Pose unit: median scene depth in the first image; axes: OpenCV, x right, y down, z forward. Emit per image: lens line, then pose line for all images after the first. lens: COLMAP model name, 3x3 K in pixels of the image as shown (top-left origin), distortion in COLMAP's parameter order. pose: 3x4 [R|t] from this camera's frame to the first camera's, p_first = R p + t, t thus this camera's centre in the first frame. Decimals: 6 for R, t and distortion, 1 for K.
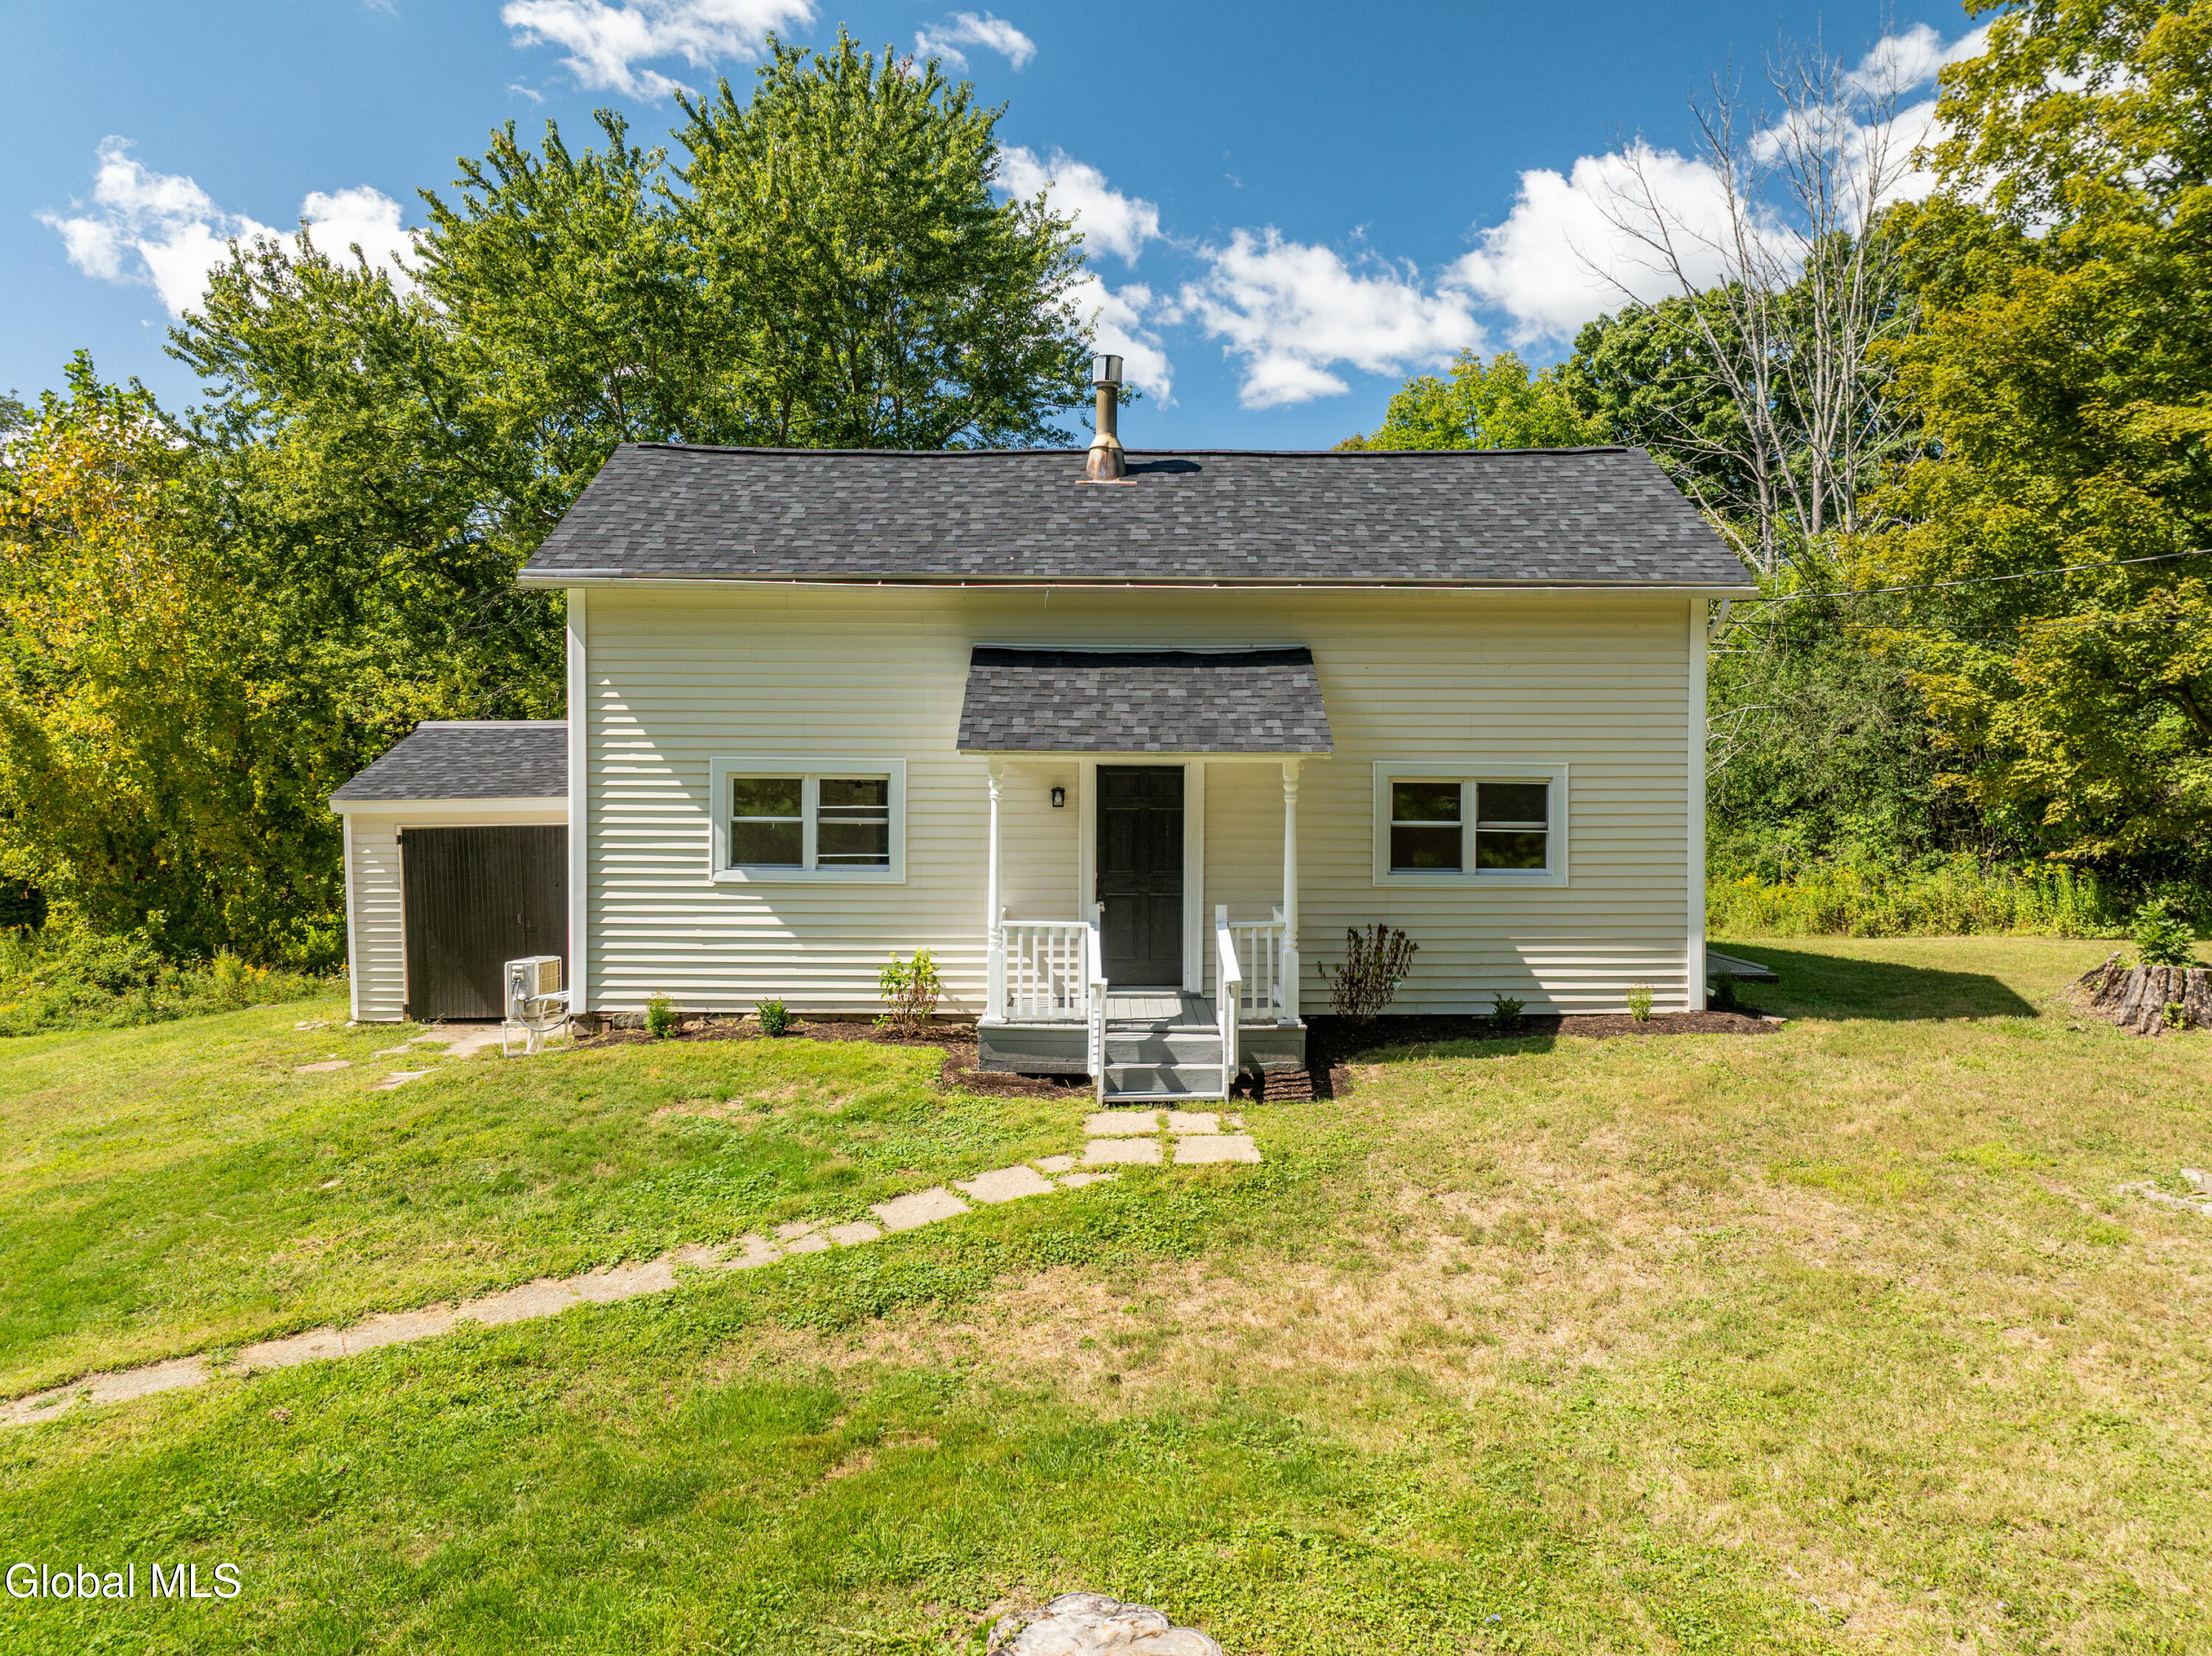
lens RADIAL K [[1578.1, 0, 1091.9], [0, 1578.1, 825.0], [0, 0, 1]] dist [-0.038405, -0.001399]
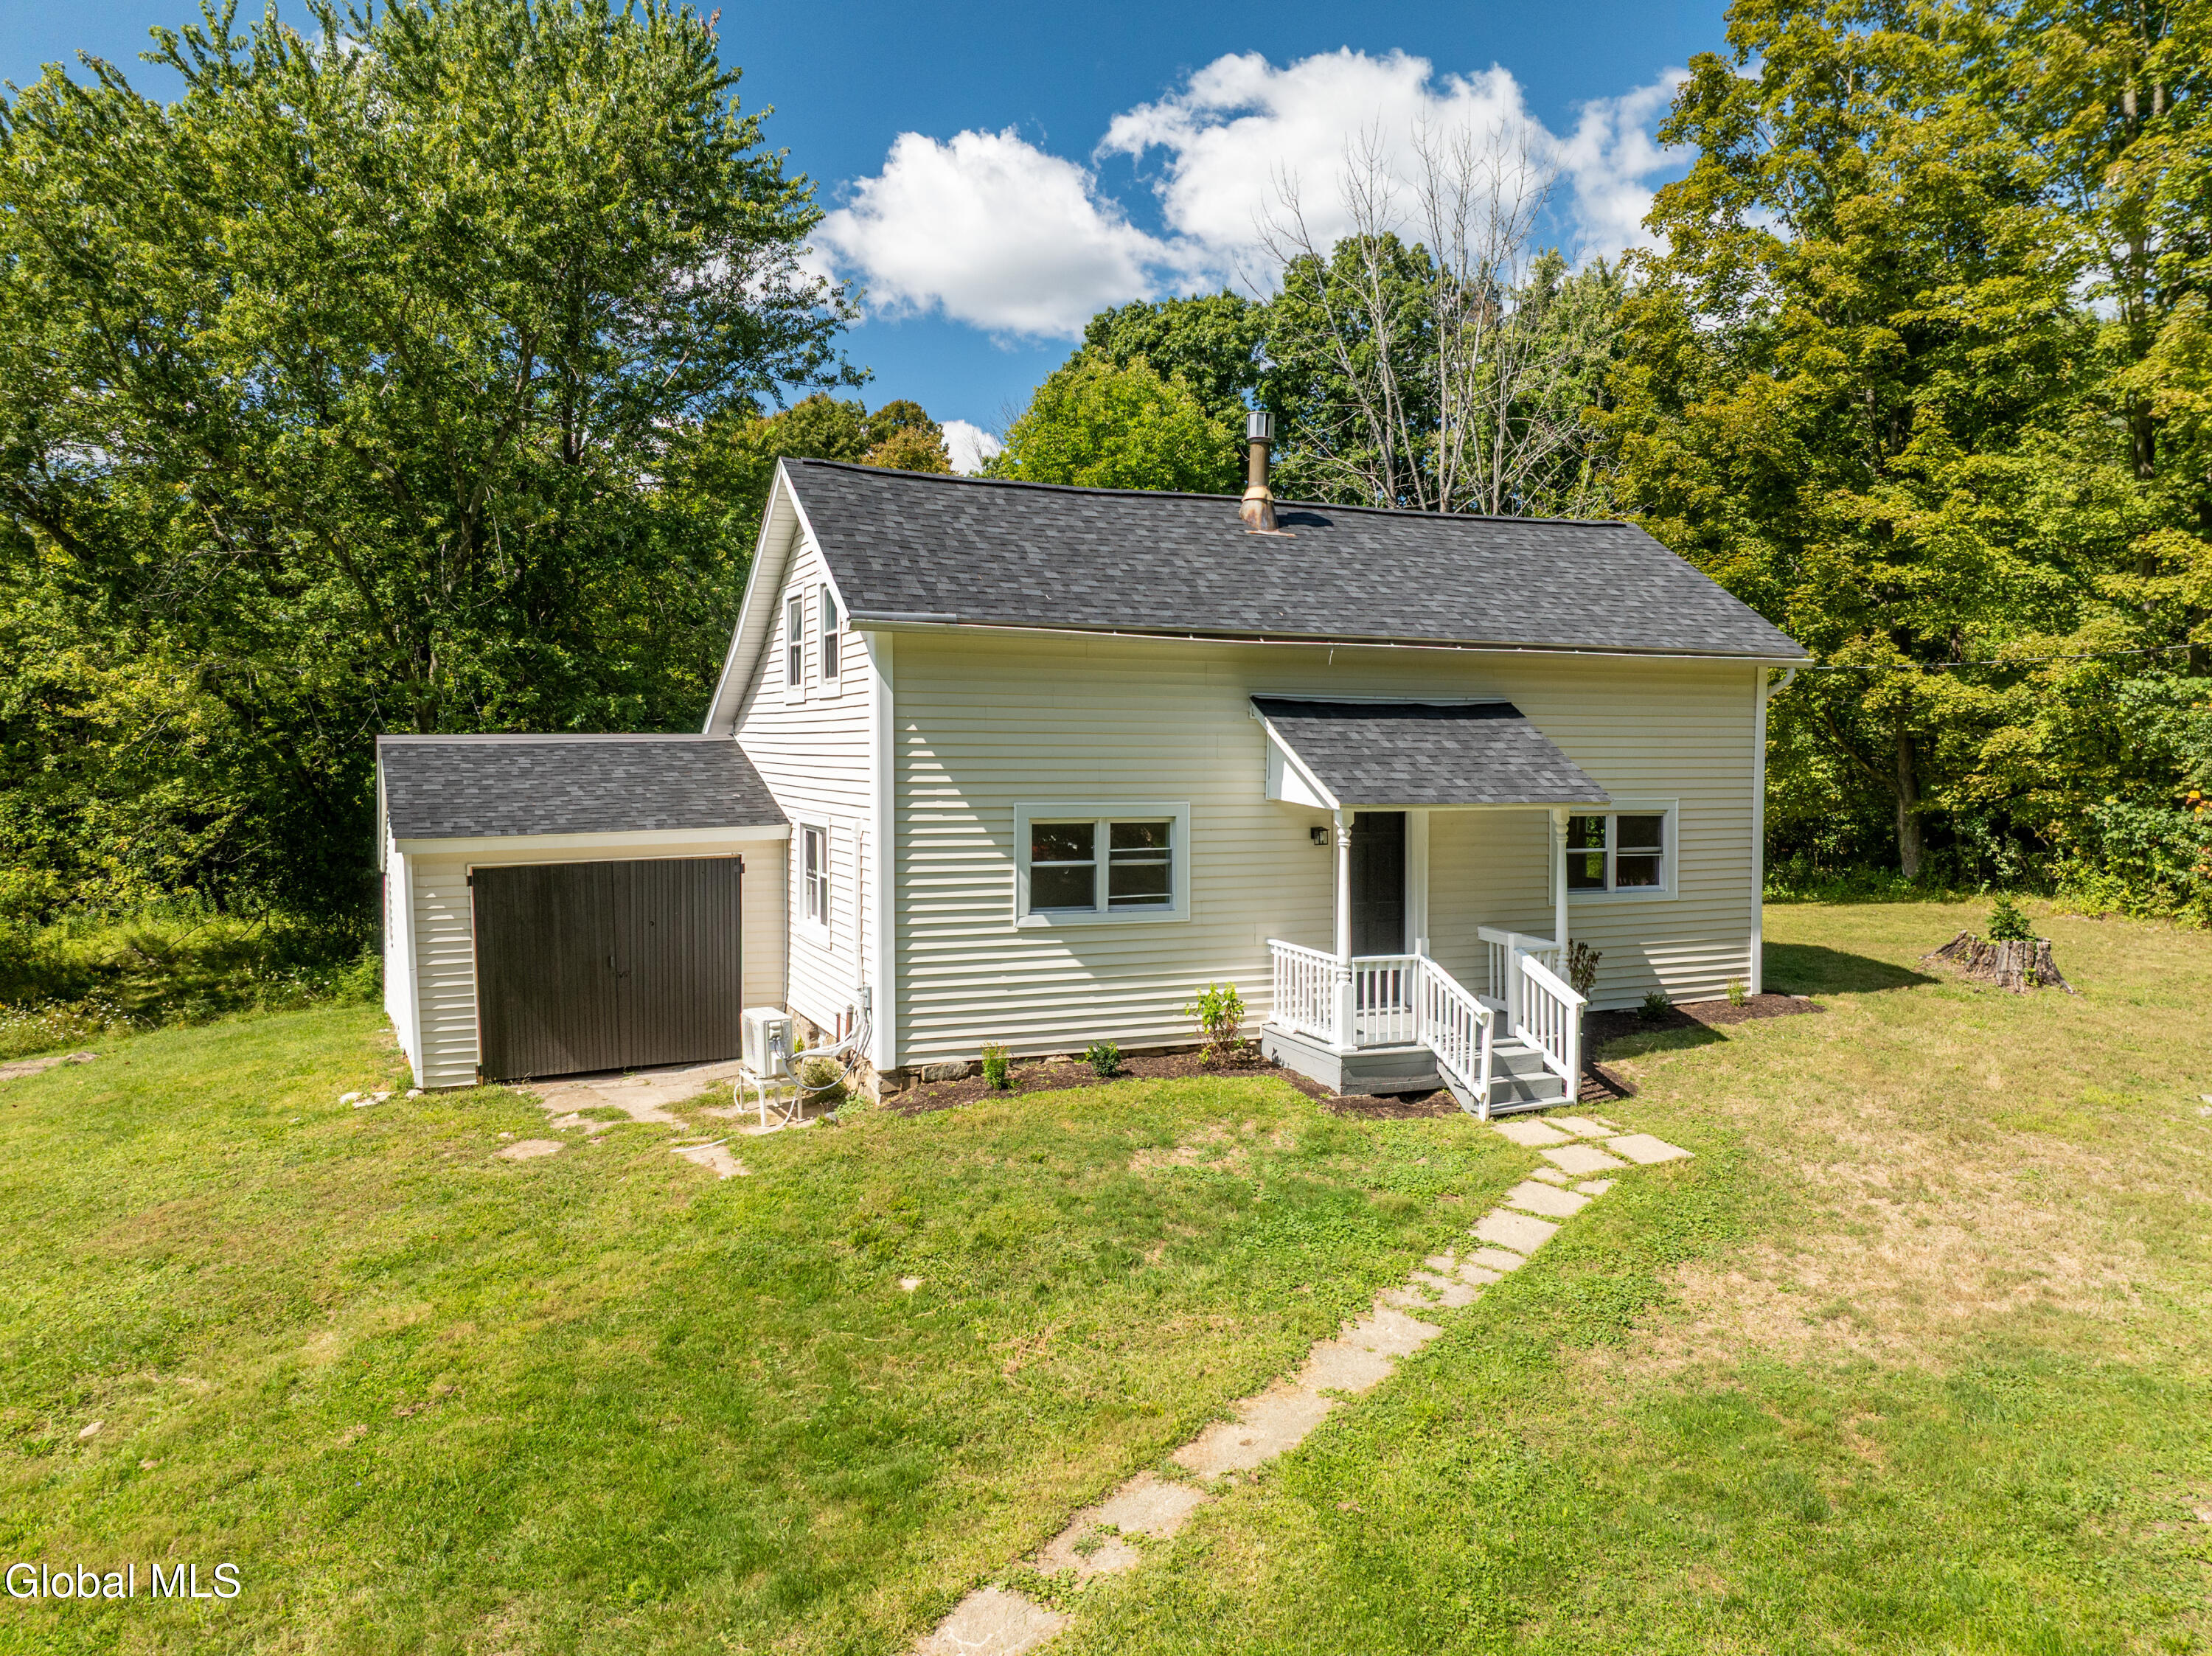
lens RADIAL K [[1578.1, 0, 1091.9], [0, 1578.1, 825.0], [0, 0, 1]] dist [-0.038405, -0.001399]
pose [[0.919961, -0.019982, 0.391499, -0.588303], [0.007324, 0.999402, 0.033800, -0.062800], [-0.391941, -0.028227, 0.919557, 0.061328]]
